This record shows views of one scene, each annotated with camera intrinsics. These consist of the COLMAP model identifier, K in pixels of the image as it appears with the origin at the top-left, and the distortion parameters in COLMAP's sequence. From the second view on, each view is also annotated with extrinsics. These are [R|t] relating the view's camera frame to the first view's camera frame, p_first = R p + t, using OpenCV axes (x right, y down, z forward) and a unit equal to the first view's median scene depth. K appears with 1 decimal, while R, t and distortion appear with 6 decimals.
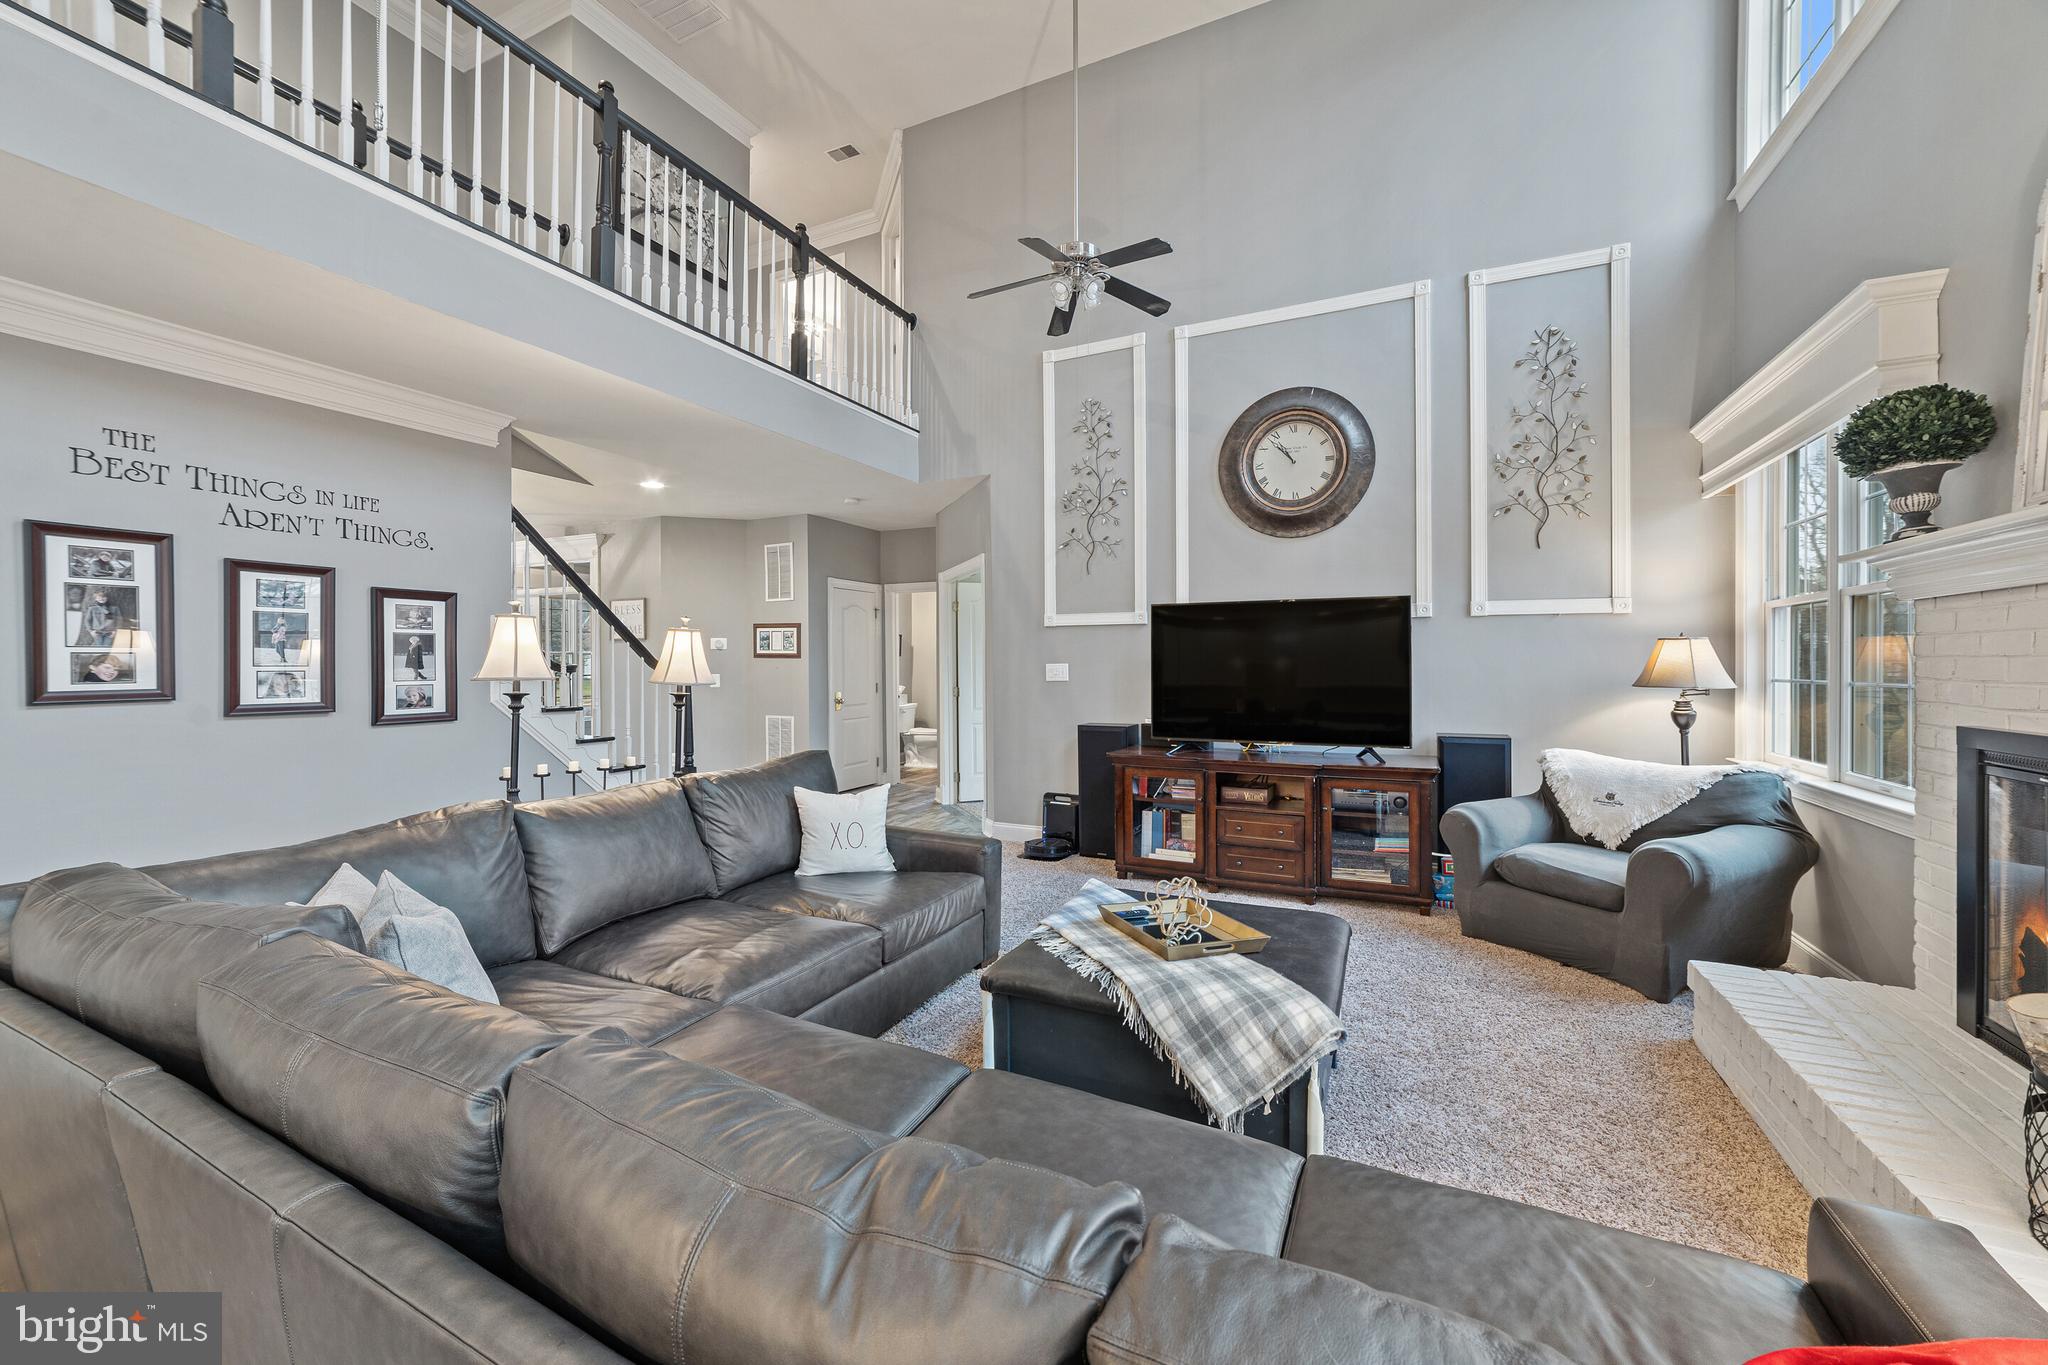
lens RADIAL K [[791.7, 0, 1020.5], [0, 791.7, 658.7], [0, 0, 1]] dist [-0.017507, 0.007259]
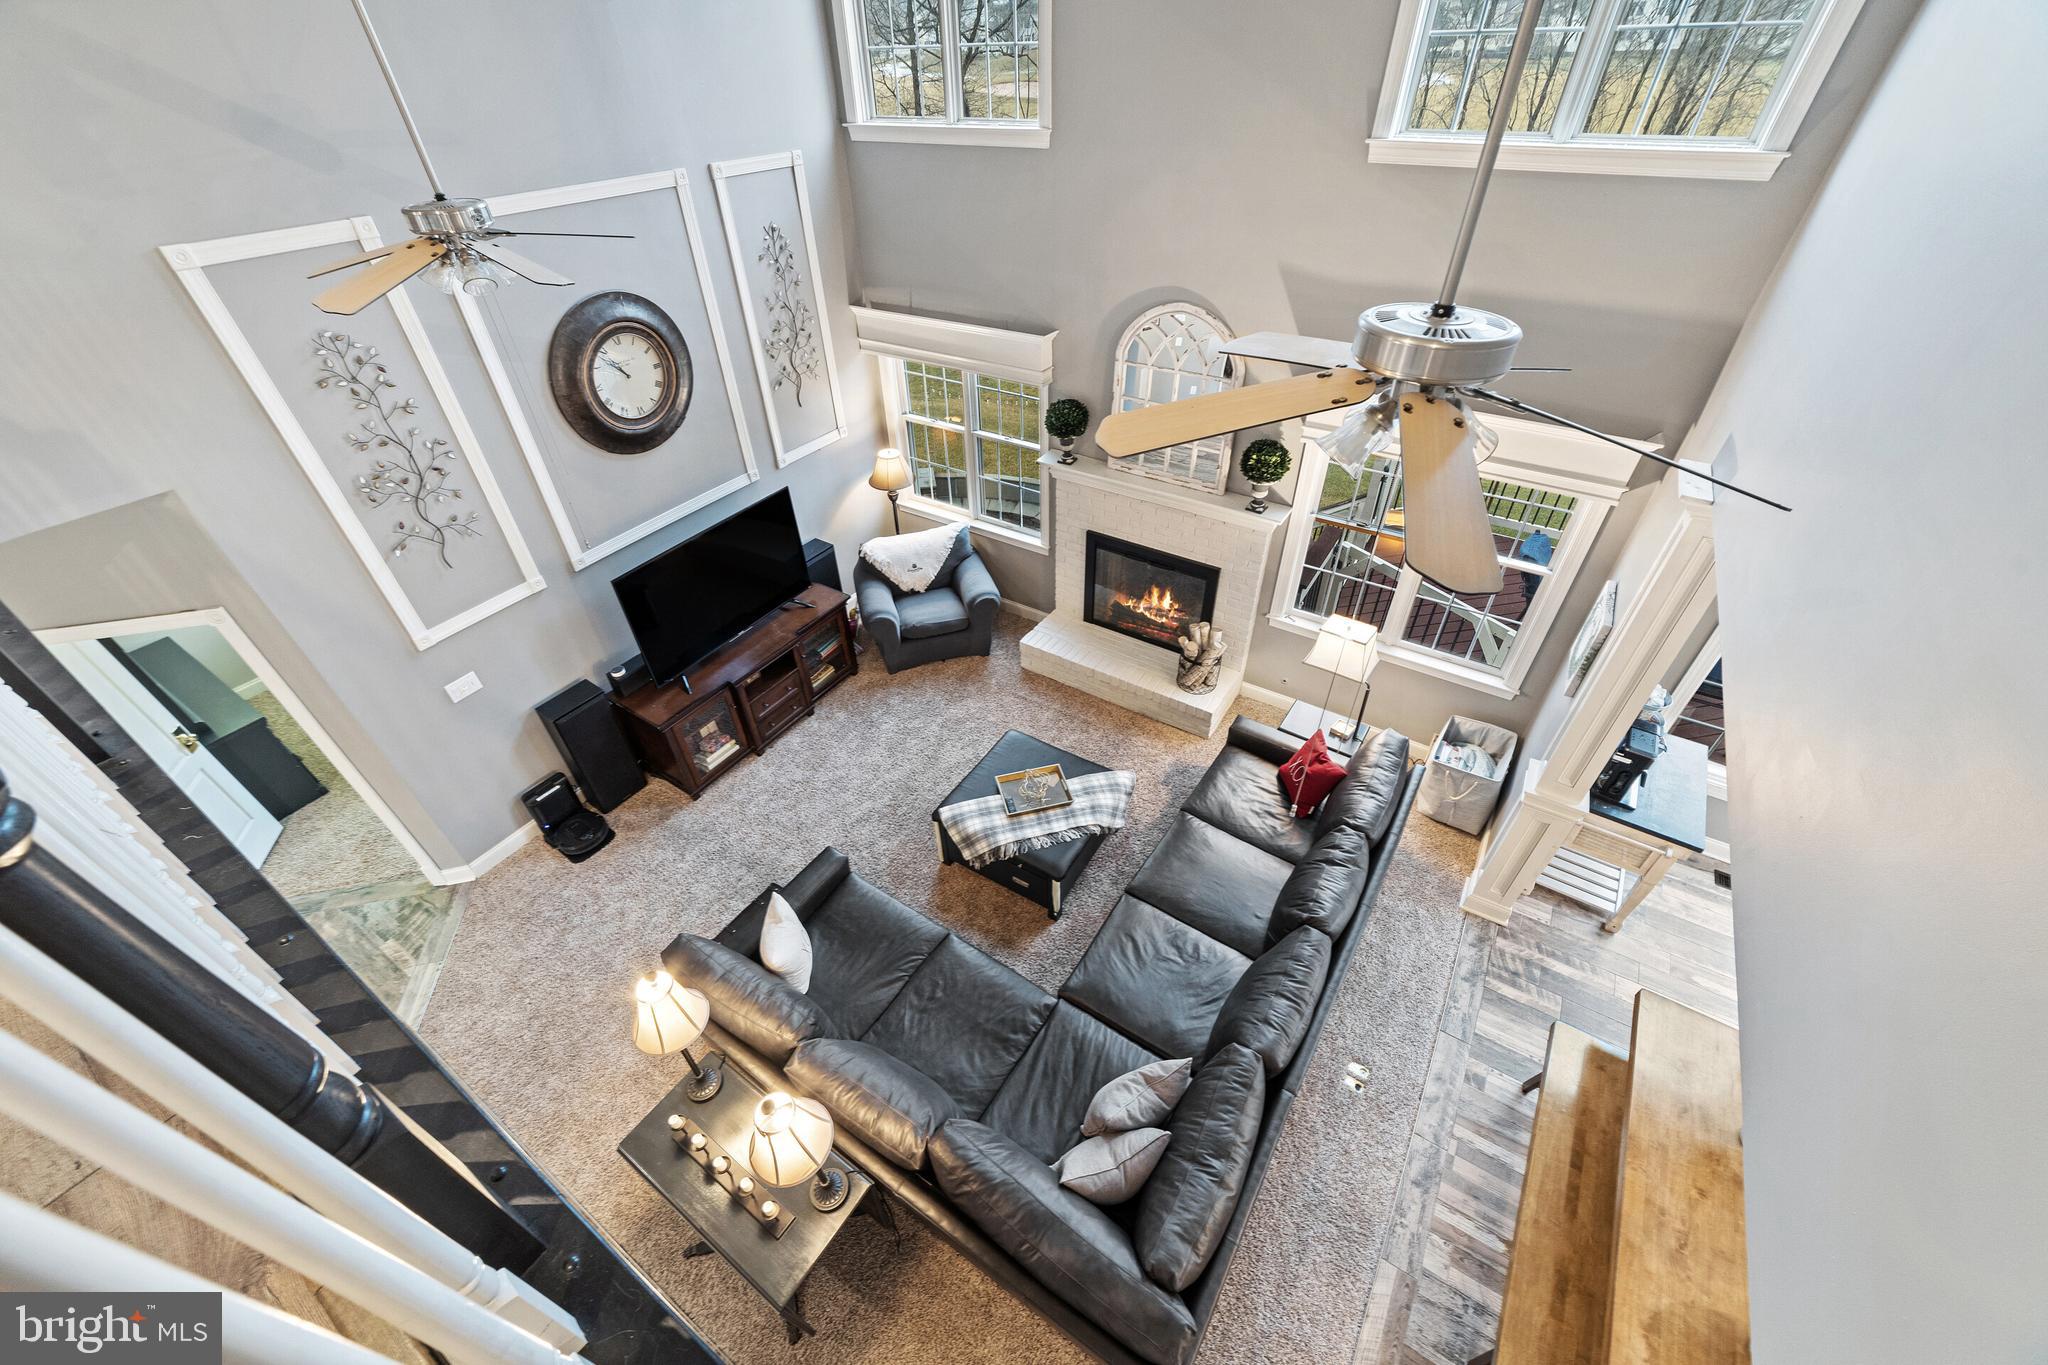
lens RADIAL K [[791.7, 0, 1017.1], [0, 791.7, 682.7], [0, 0, 1]] dist [-0.017507, 0.007259]
pose [[0.130226, -0.635154, 0.761328, -0.627156], [0.017635, 0.769230, 0.638729, -0.627372], [-0.991327, -0.069753, 0.111375, 0.430503]]
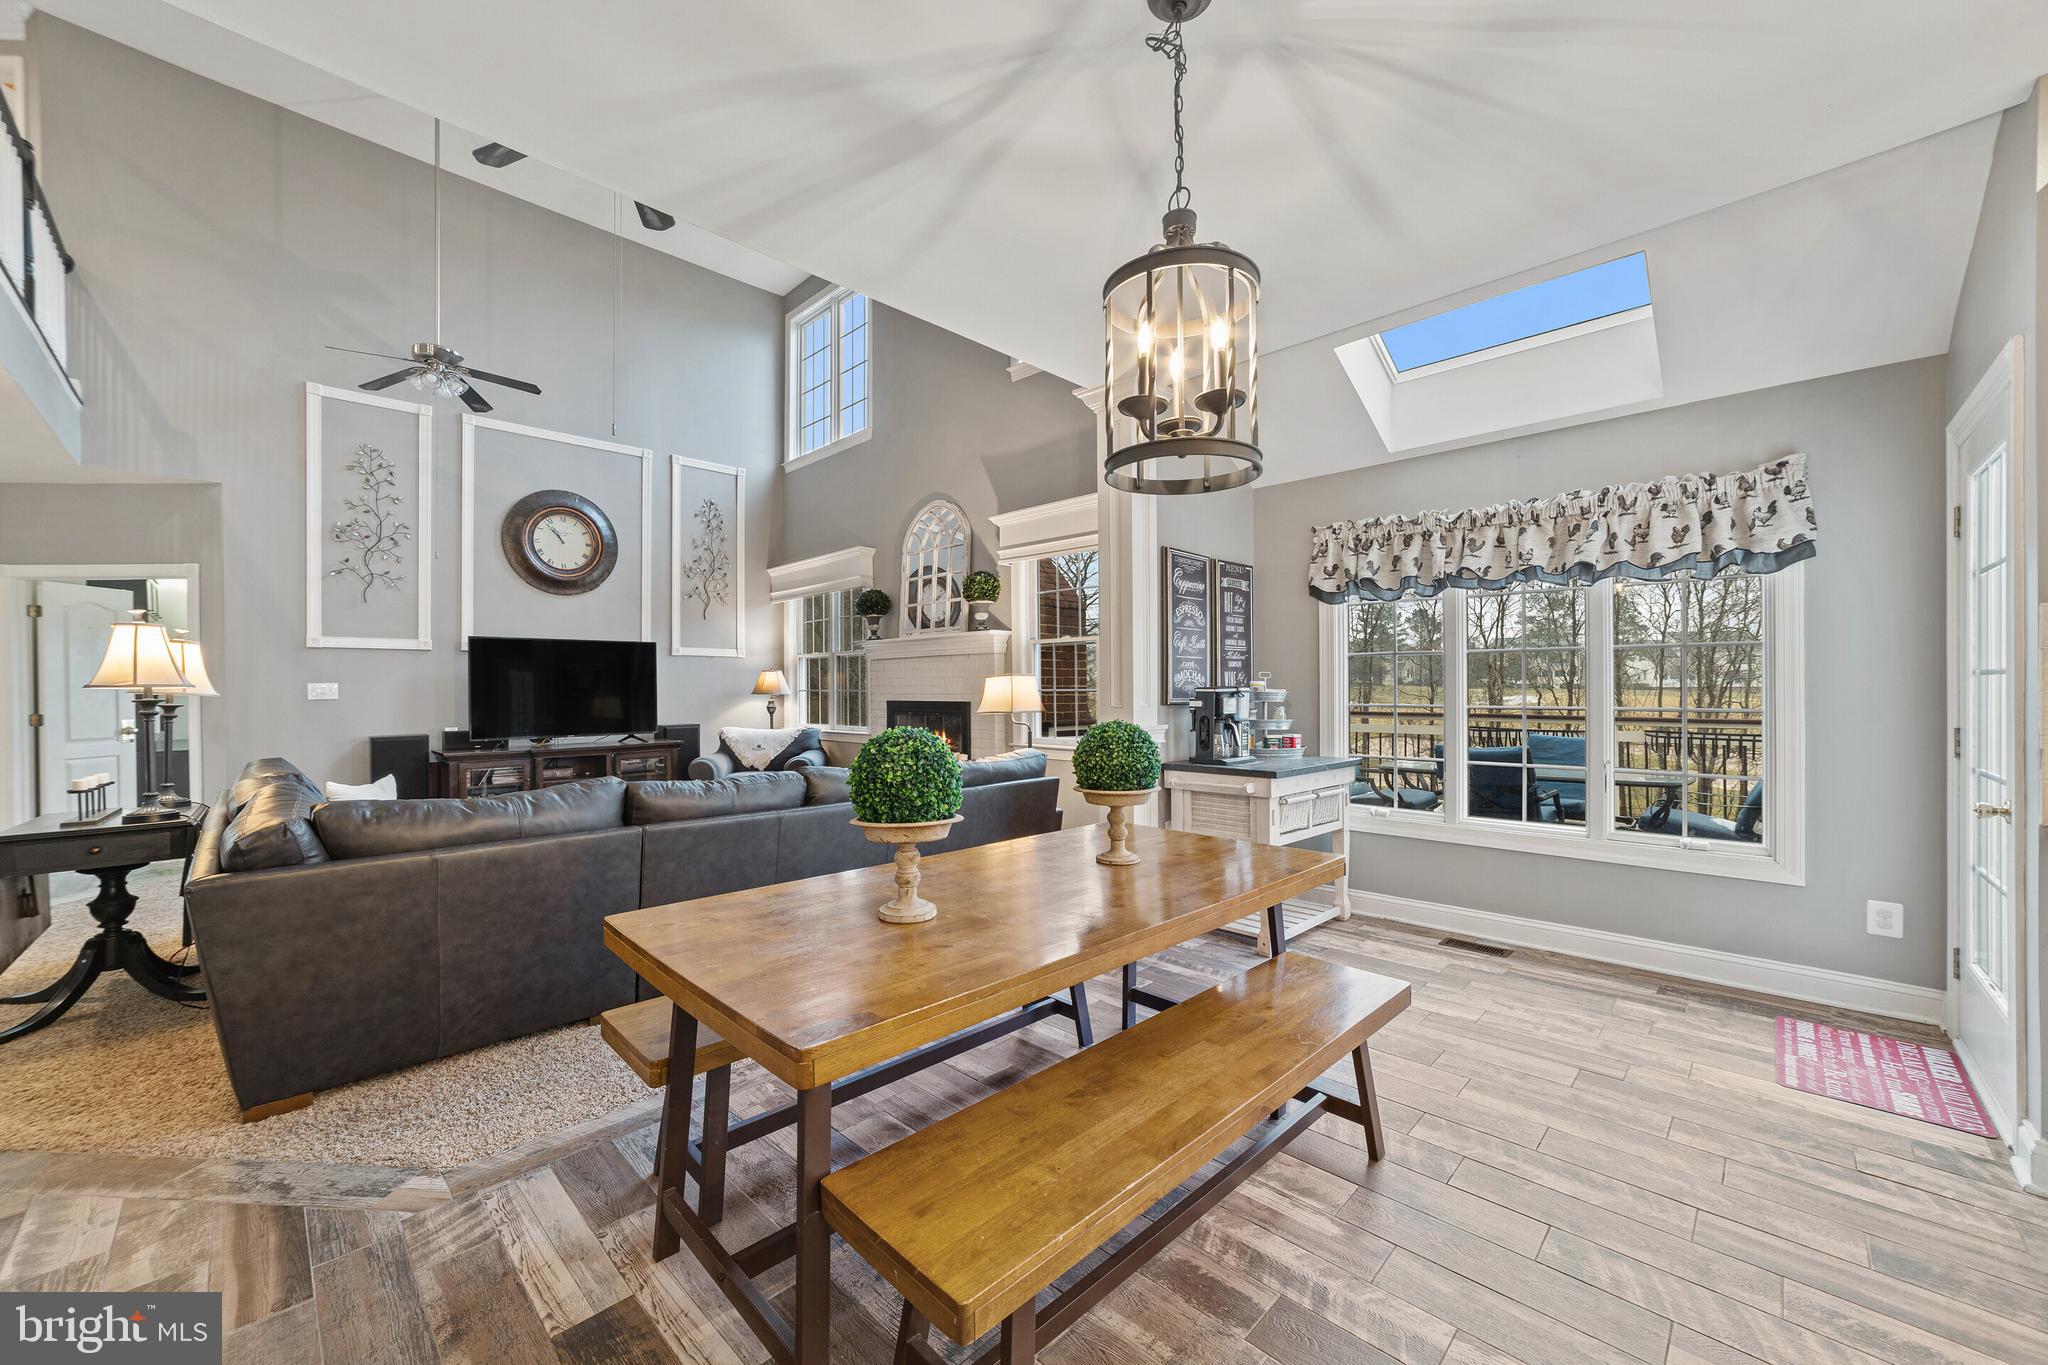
lens RADIAL K [[791.7, 0, 1019.3], [0, 791.7, 682.4], [0, 0, 1]] dist [-0.017507, 0.007259]
pose [[0.332353, 0.007152, 0.943128, -0.796574], [0.001722, 0.999965, -0.008190, 0.019488], [-0.943153, 0.004346, 0.332329, -0.279211]]
